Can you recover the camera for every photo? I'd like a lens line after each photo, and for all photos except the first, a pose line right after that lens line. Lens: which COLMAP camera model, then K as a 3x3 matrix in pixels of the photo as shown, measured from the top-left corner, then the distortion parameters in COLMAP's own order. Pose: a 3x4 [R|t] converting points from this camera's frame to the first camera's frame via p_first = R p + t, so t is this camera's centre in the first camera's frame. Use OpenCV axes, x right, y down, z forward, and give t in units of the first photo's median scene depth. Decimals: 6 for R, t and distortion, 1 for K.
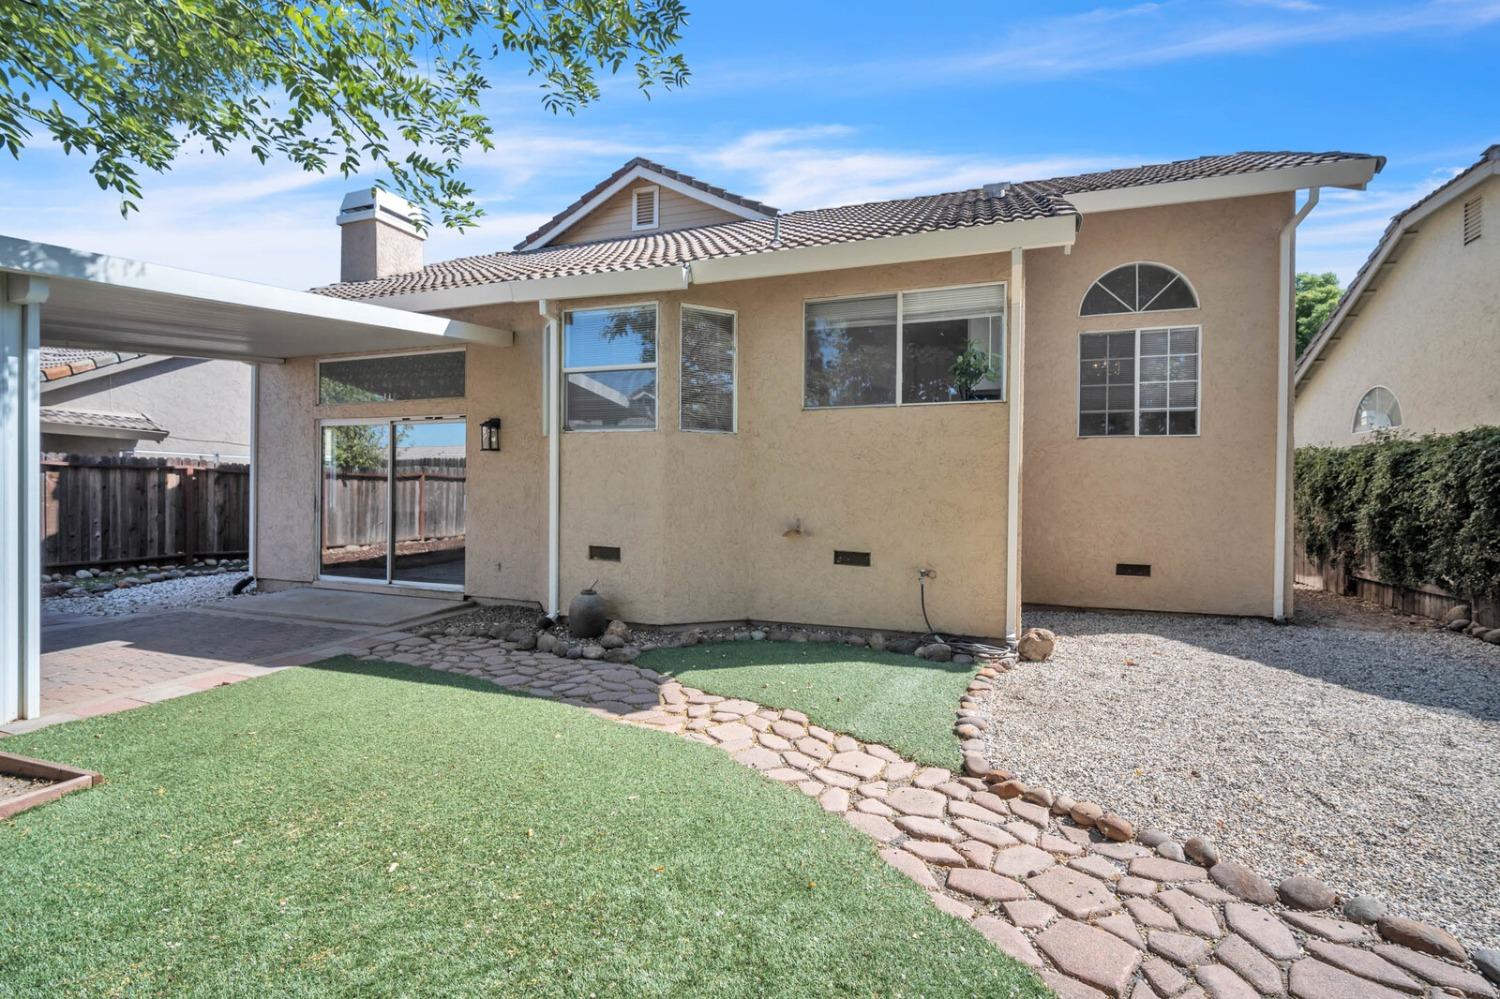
lens RADIAL K [[659.2, 0, 754.3], [0, 659.2, 498.3], [0, 0, 1]] dist [-0.007436, 0.000994]
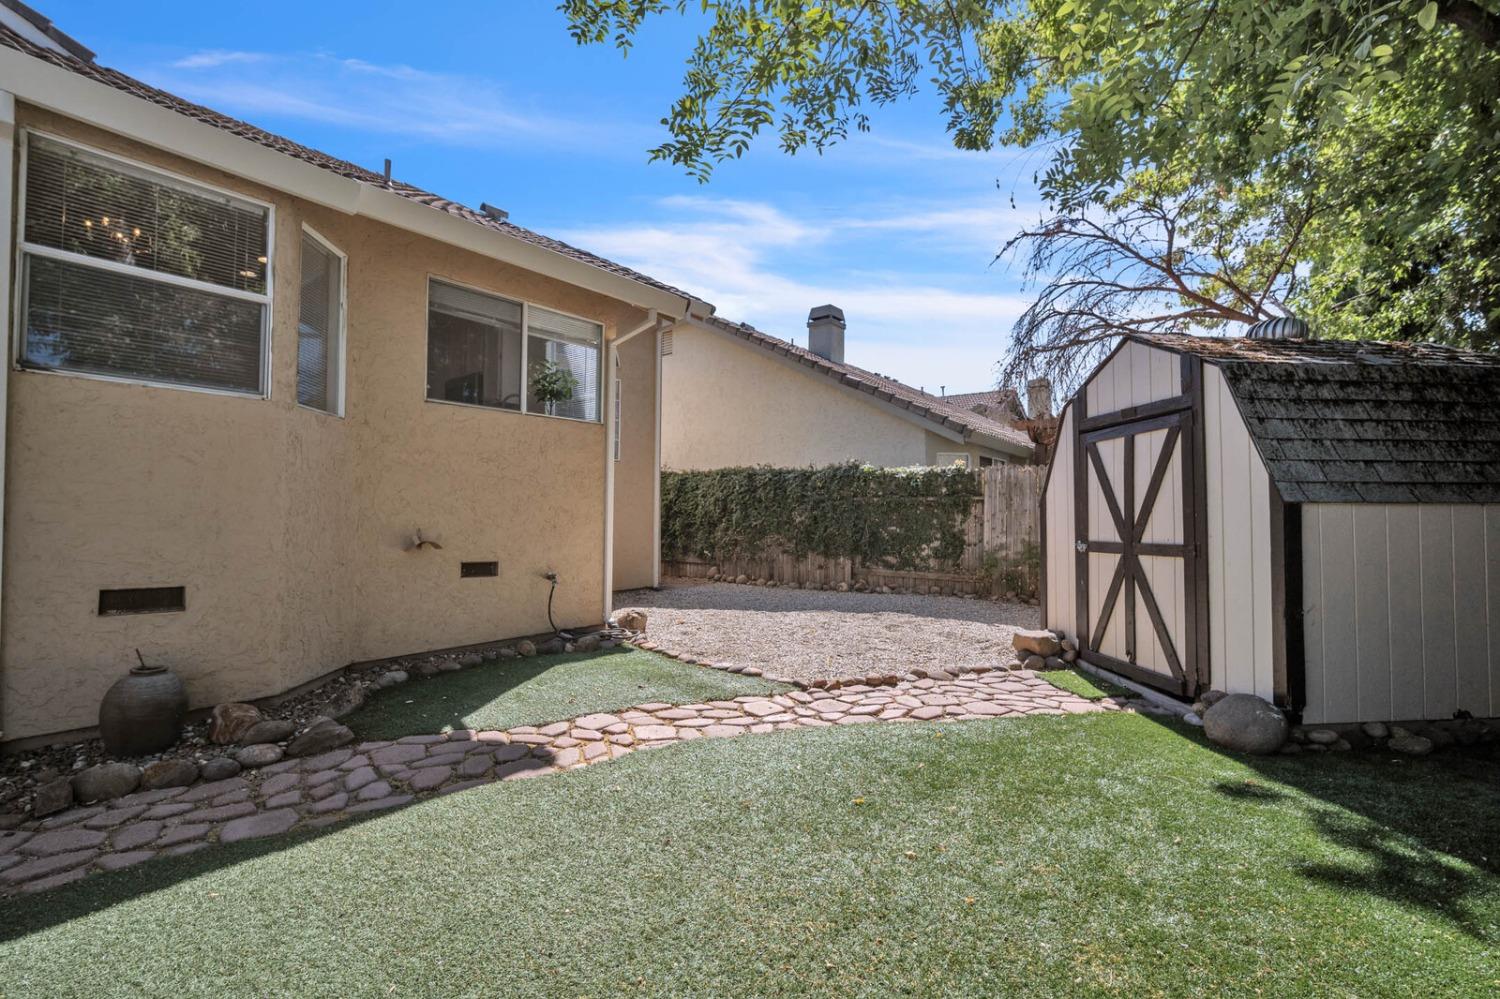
lens RADIAL K [[659.2, 0, 757.3], [0, 659.2, 495.5], [0, 0, 1]] dist [-0.007436, 0.000994]
pose [[0.322208, 0.017632, 0.946505, -0.587303], [-0.001363, 0.999834, -0.018162, 0.003058], [-0.946668, 0.004562, 0.322178, 0.316793]]
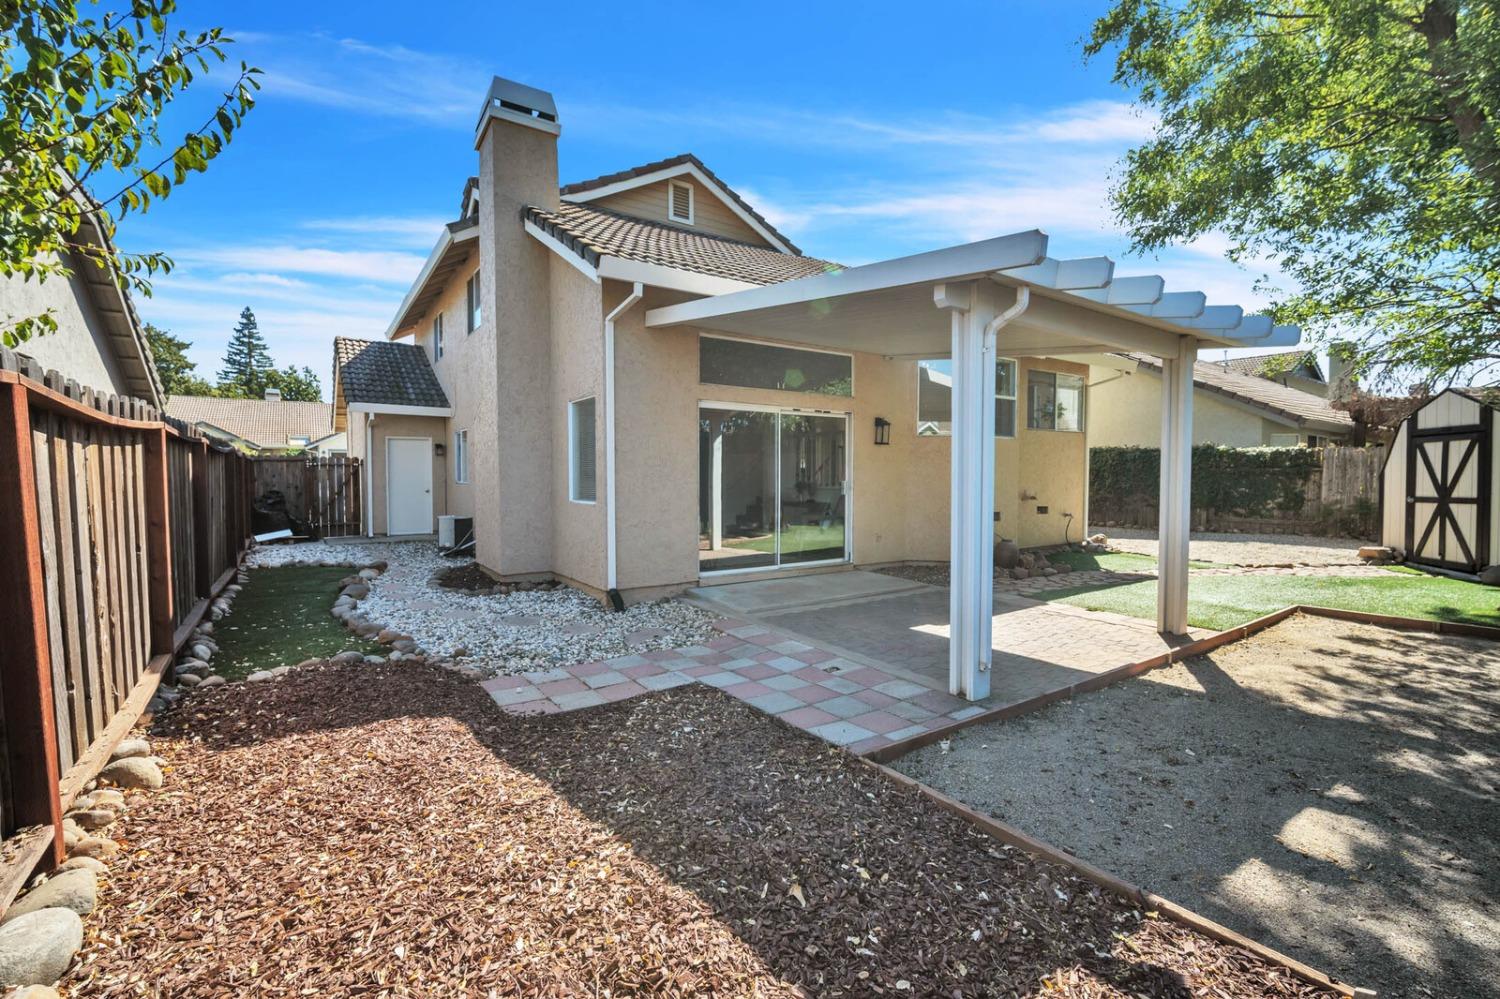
lens RADIAL K [[659.2, 0, 754.4], [0, 659.2, 496.9], [0, 0, 1]] dist [-0.007436, 0.000994]
pose [[0.587022, -0.040050, 0.808580, -1.807689], [0.009113, 0.999039, 0.042868, -0.033796], [-0.809520, -0.017796, 0.586823, 0.541571]]
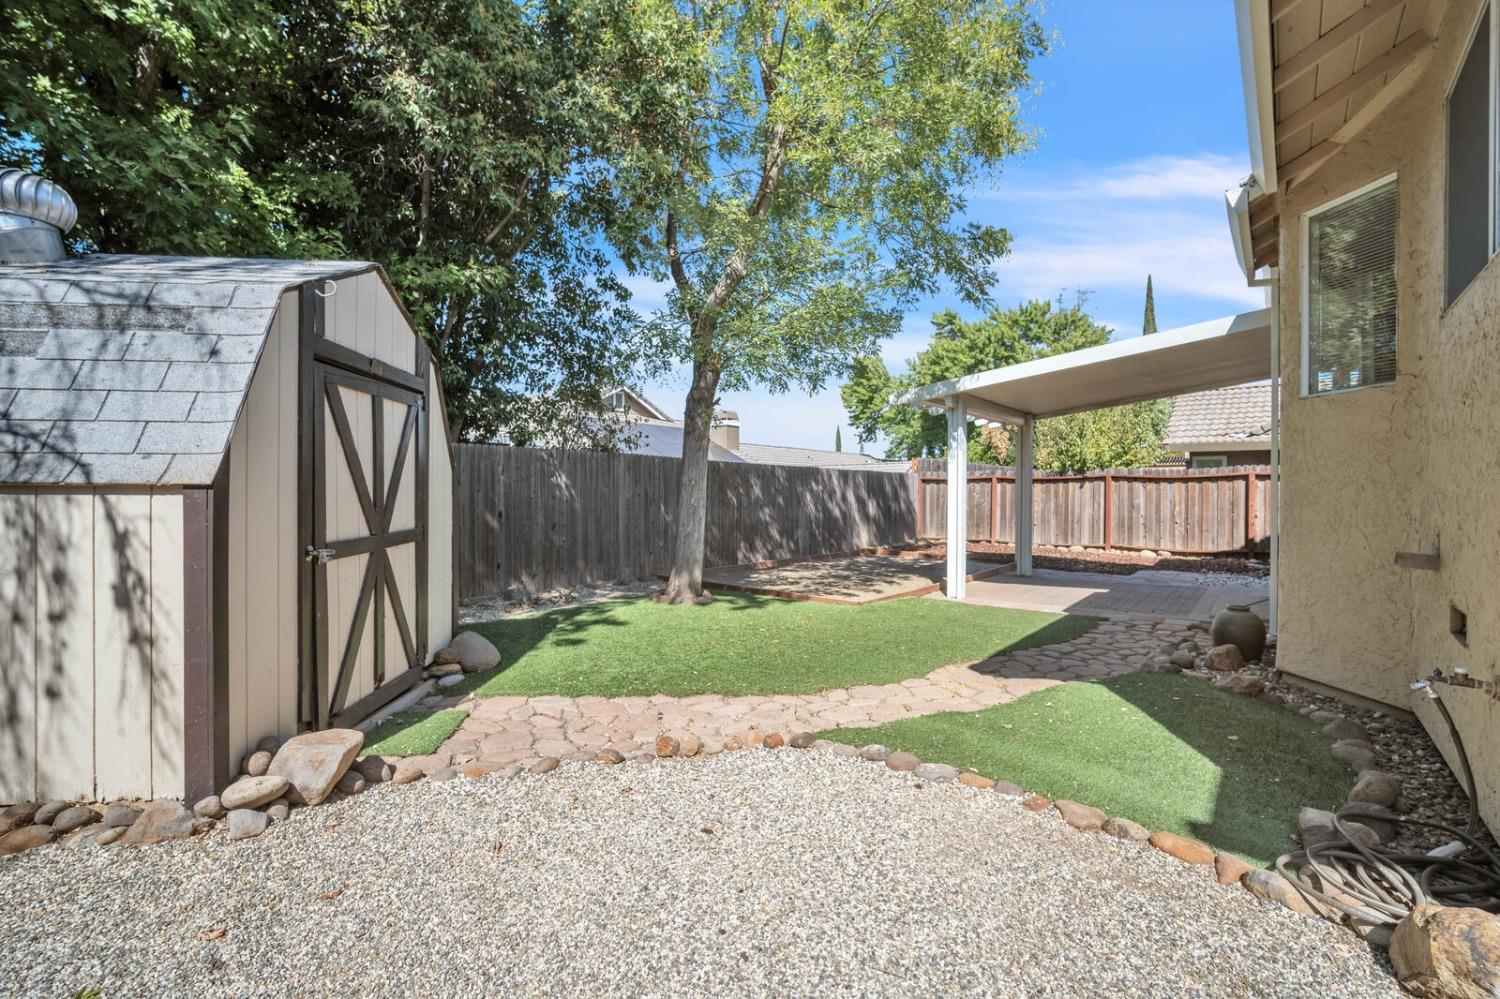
lens RADIAL K [[659.2, 0, 751.6], [0, 659.2, 500.2], [0, 0, 1]] dist [-0.007436, 0.000994]
pose [[-0.337018, -0.002363, -0.941495, 0.709488], [-0.008425, 0.999964, 0.000505, 0.009515], [0.941460, 0.008102, -0.337026, 0.666249]]
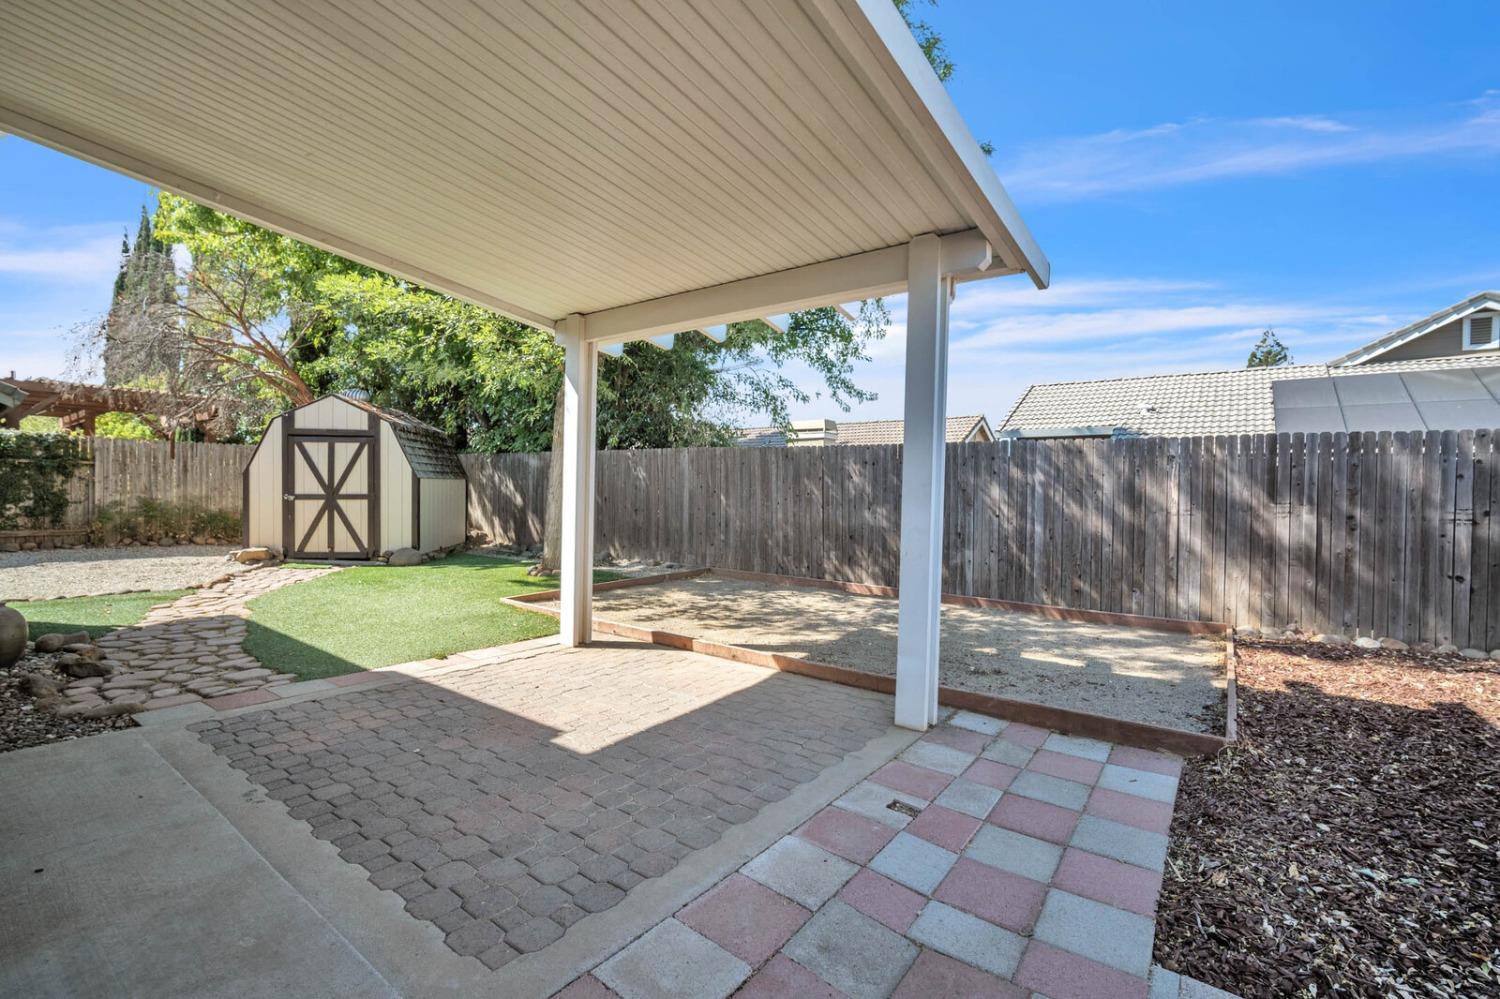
lens RADIAL K [[659.2, 0, 748.1], [0, 659.2, 491.8], [0, 0, 1]] dist [-0.007436, 0.000994]
pose [[-0.951008, -0.027746, 0.307920, -1.168867], [-0.026794, 0.999614, 0.007322, -0.000834], [-0.308004, -0.001287, -0.951384, 1.349513]]
